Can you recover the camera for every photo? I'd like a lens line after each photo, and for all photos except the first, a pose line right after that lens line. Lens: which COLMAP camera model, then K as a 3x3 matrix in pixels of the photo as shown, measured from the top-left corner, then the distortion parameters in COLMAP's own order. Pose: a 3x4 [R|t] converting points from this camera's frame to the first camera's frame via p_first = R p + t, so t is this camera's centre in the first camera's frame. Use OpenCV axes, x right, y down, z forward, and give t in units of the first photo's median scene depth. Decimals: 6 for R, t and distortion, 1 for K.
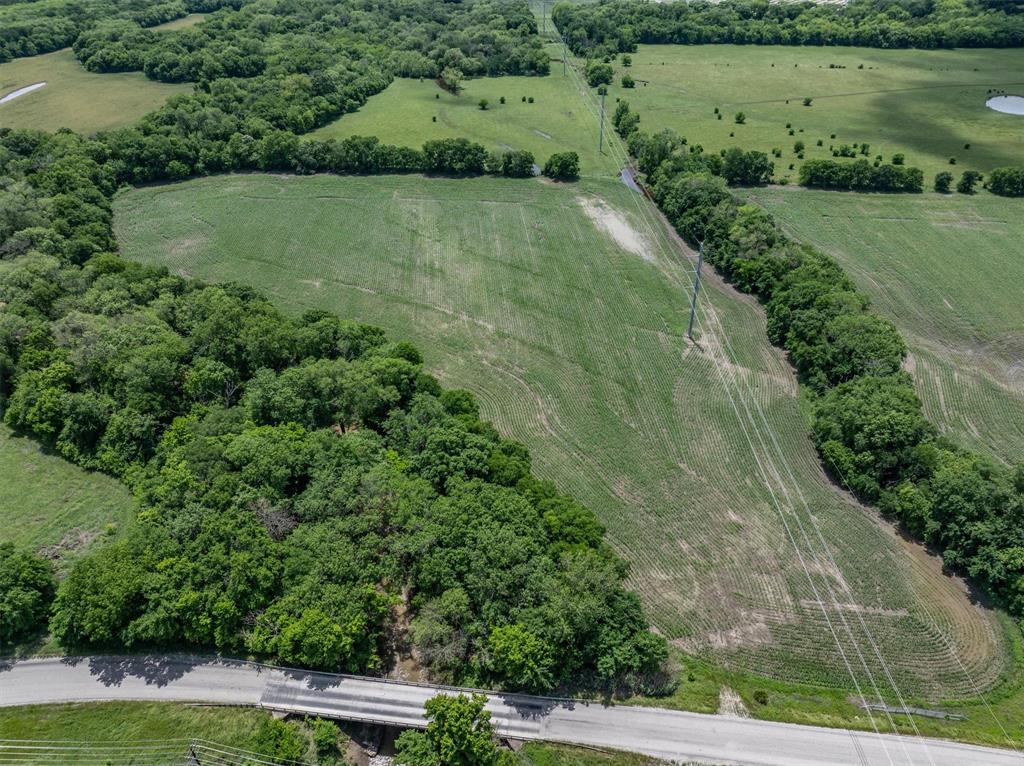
lens RADIAL K [[710.0, 0, 509.6], [0, 710.0, 380.8], [0, 0, 1]] dist [-0.055387, 0.017503]
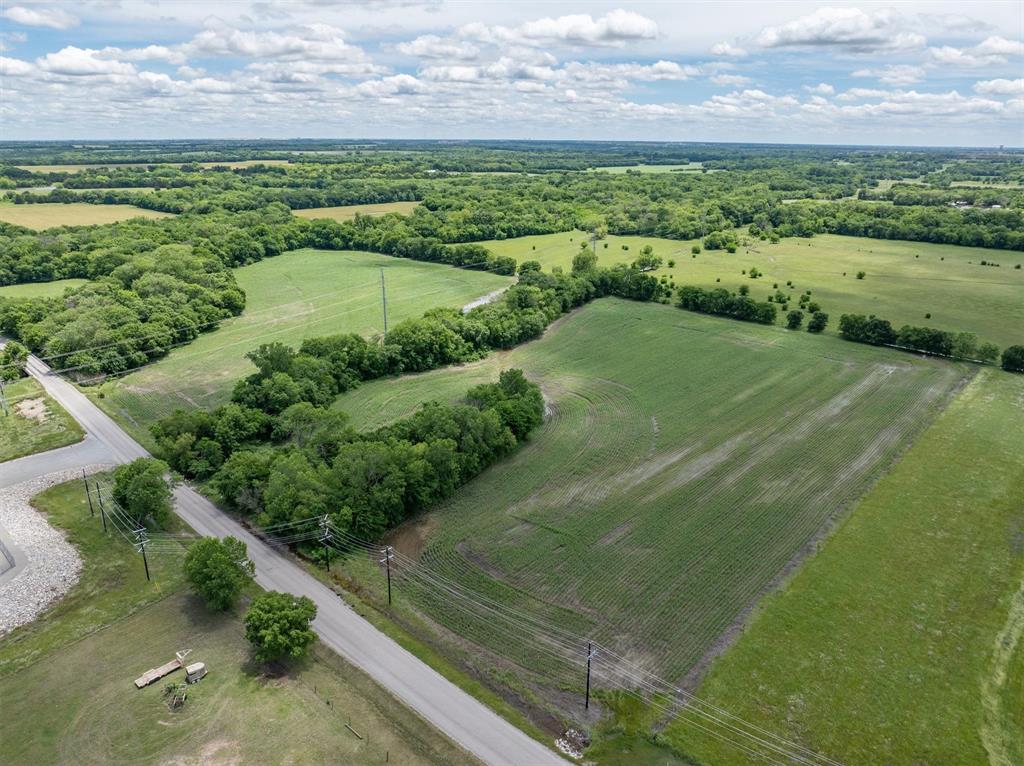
lens RADIAL K [[710.0, 0, 510.2], [0, 710.0, 382.2], [0, 0, 1]] dist [-0.055387, 0.017503]
pose [[0.796708, 0.211355, -0.566203, 0.832733], [-0.353845, 0.922623, -0.153496, 0.103390], [0.489950, 0.322639, 0.809848, -0.026050]]
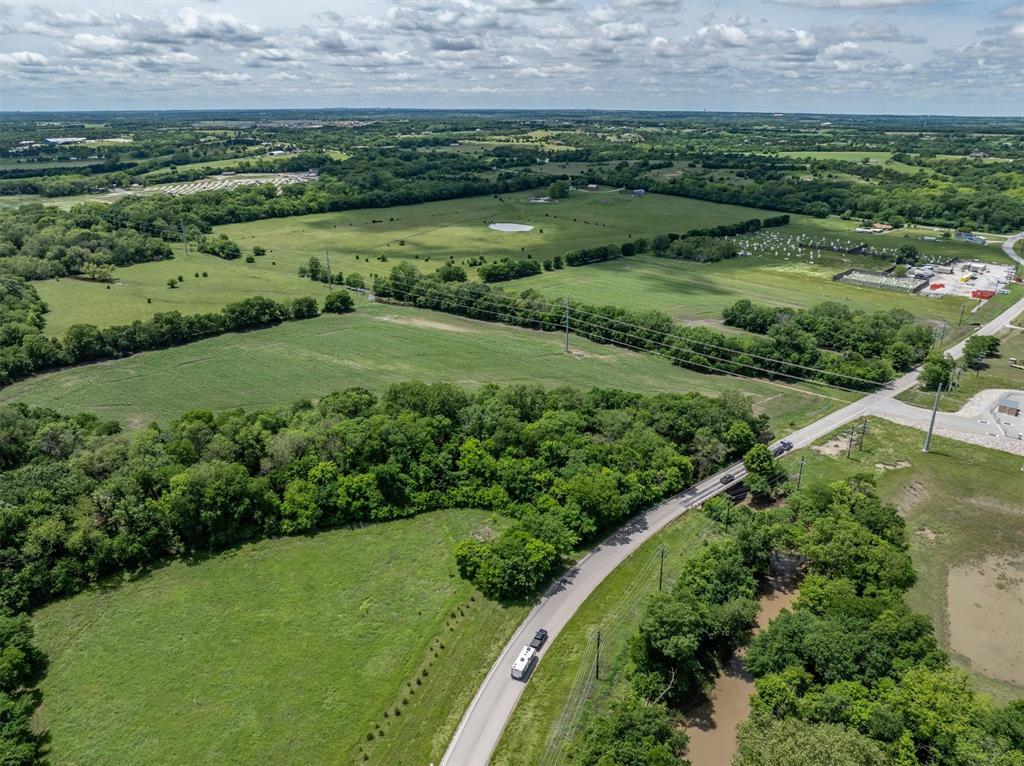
lens RADIAL K [[710.0, 0, 506.8], [0, 710.0, 385.9], [0, 0, 1]] dist [-0.055387, 0.017503]
pose [[0.667955, -0.259225, 0.697595, -0.637589], [0.411094, 0.909902, -0.055509, 0.026508], [-0.620354, 0.323854, 0.714339, -0.045352]]
